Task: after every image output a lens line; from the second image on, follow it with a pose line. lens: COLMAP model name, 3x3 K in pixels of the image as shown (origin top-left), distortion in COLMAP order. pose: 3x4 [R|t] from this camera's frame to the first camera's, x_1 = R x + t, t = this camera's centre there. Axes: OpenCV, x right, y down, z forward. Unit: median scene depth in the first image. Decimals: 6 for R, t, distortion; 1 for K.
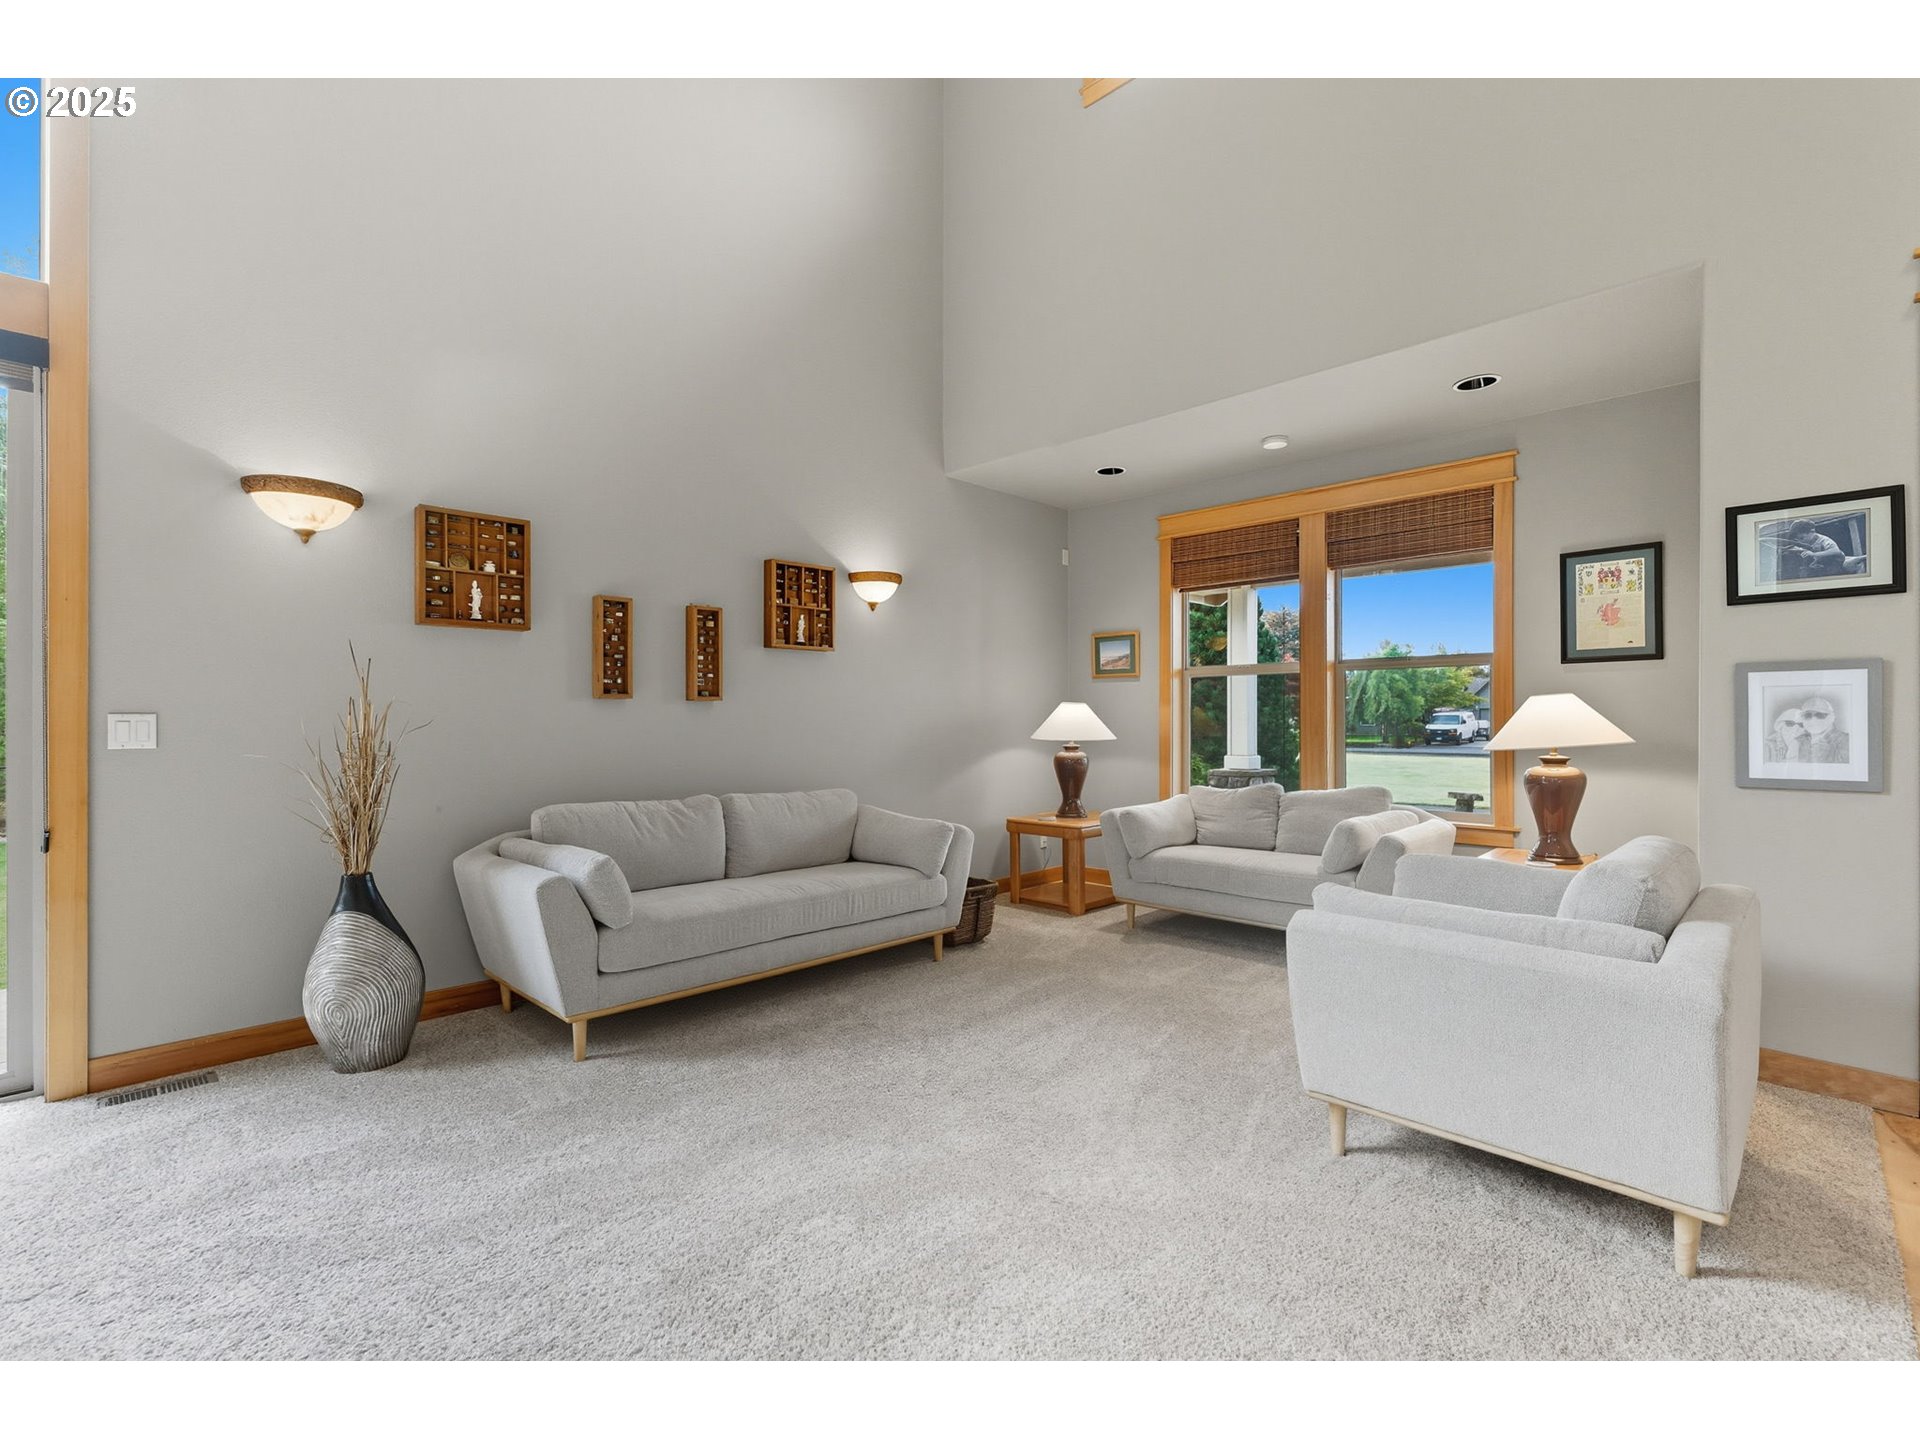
lens RADIAL K [[865.0, 0, 971.1], [0, 865.0, 729.1], [0, 0, 1]] dist [-0.003152, 0.000572]
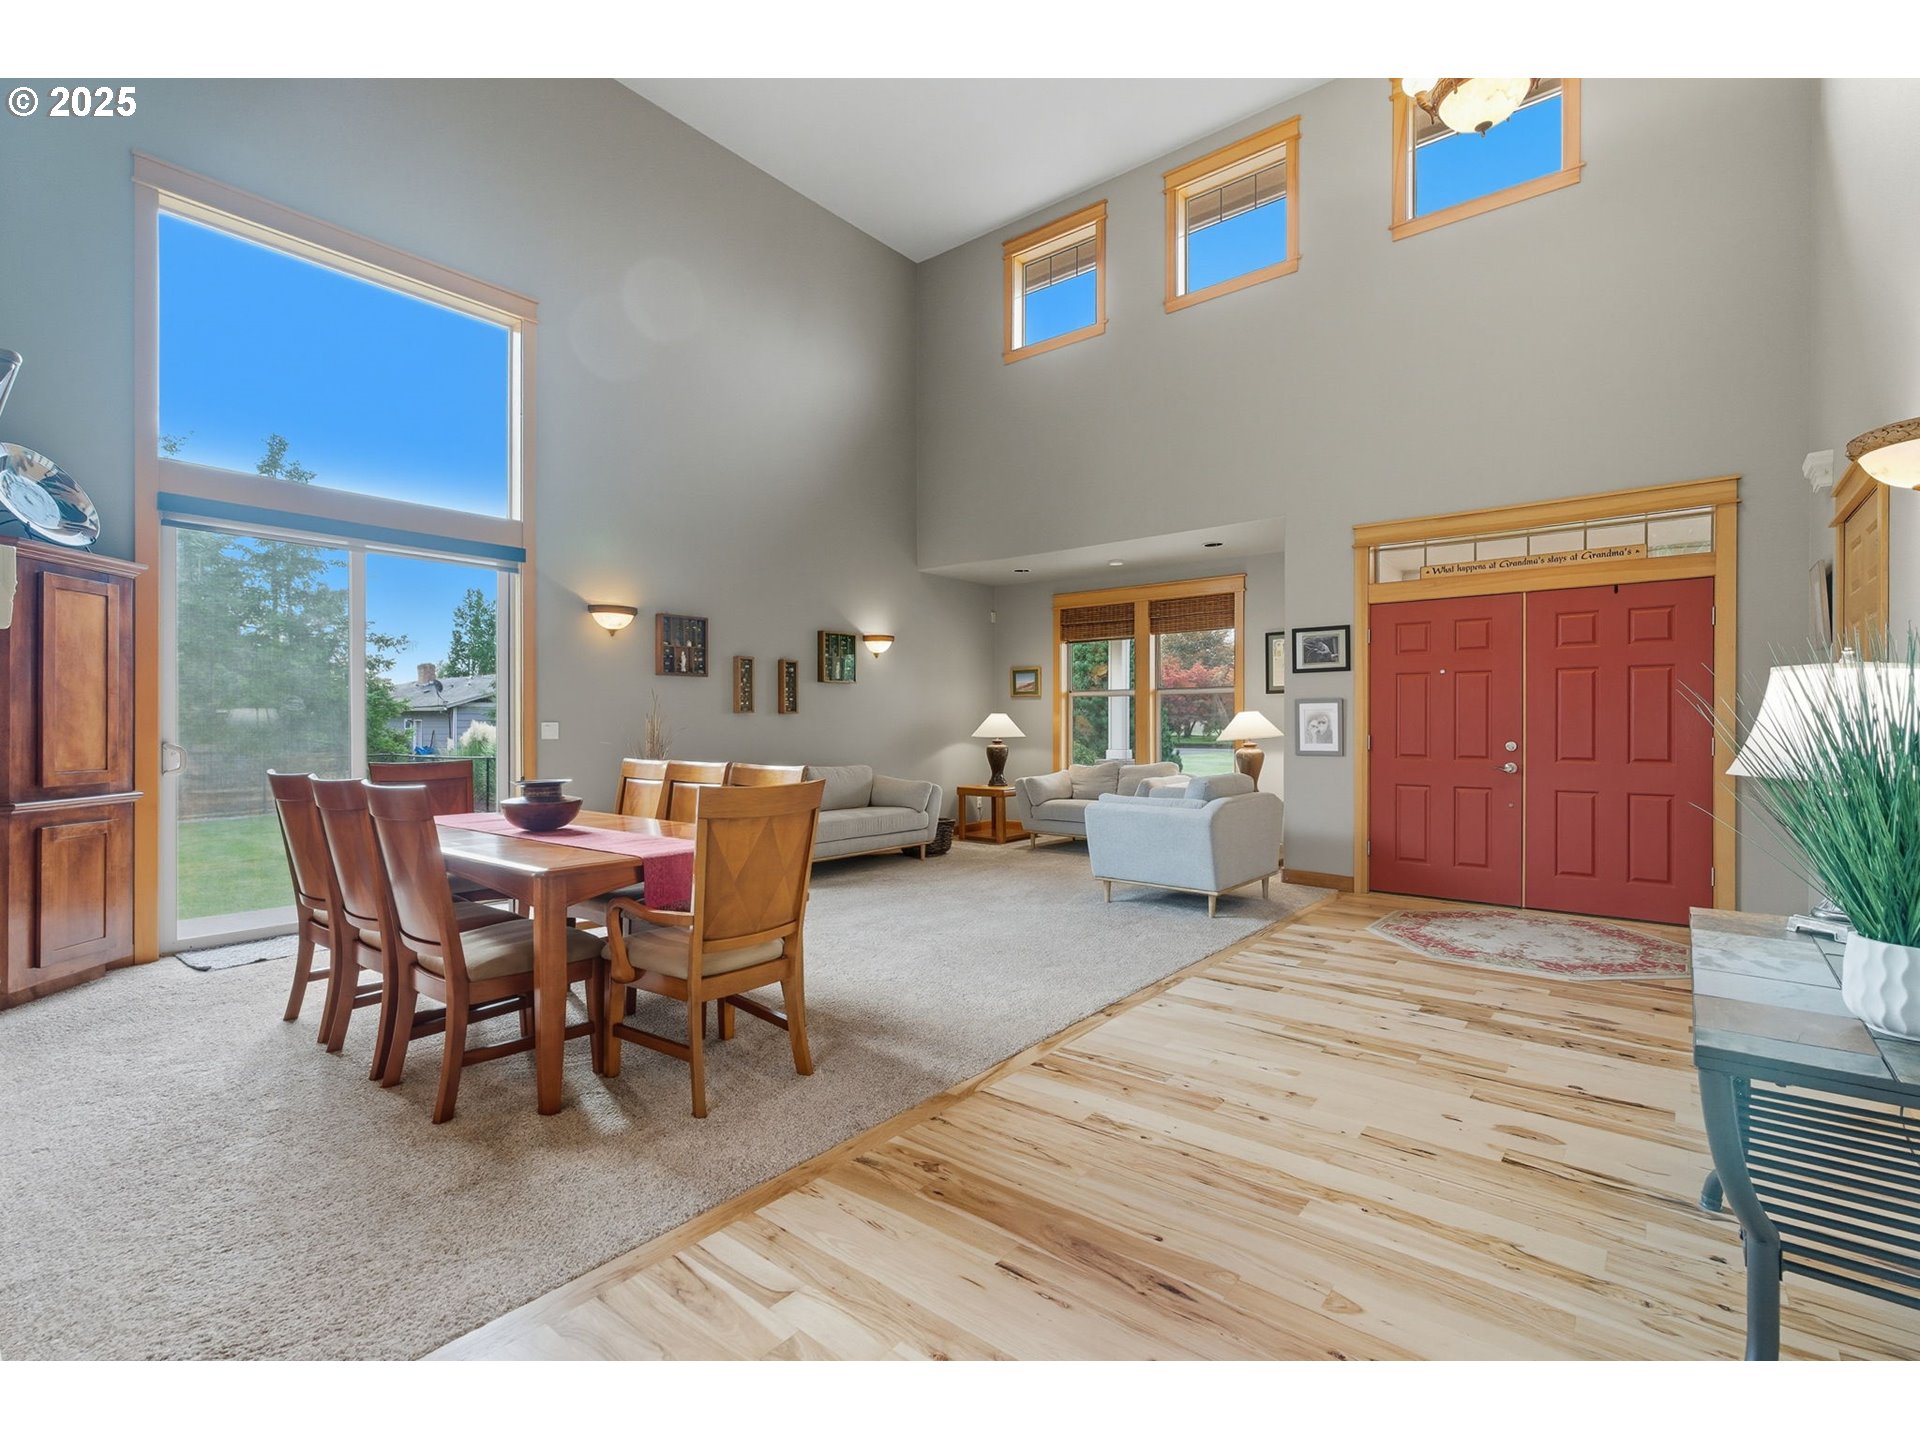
lens RADIAL K [[864.7, 0, 959.5], [0, 864.7, 724.5], [0, 0, 1]] dist [0.001707, 0.000837]
pose [[0.997342, -0.000514, 0.072866, -0.082258], [0.001237, 0.999950, -0.009882, 0.005613], [-0.072858, 0.009946, 0.997293, -0.689165]]
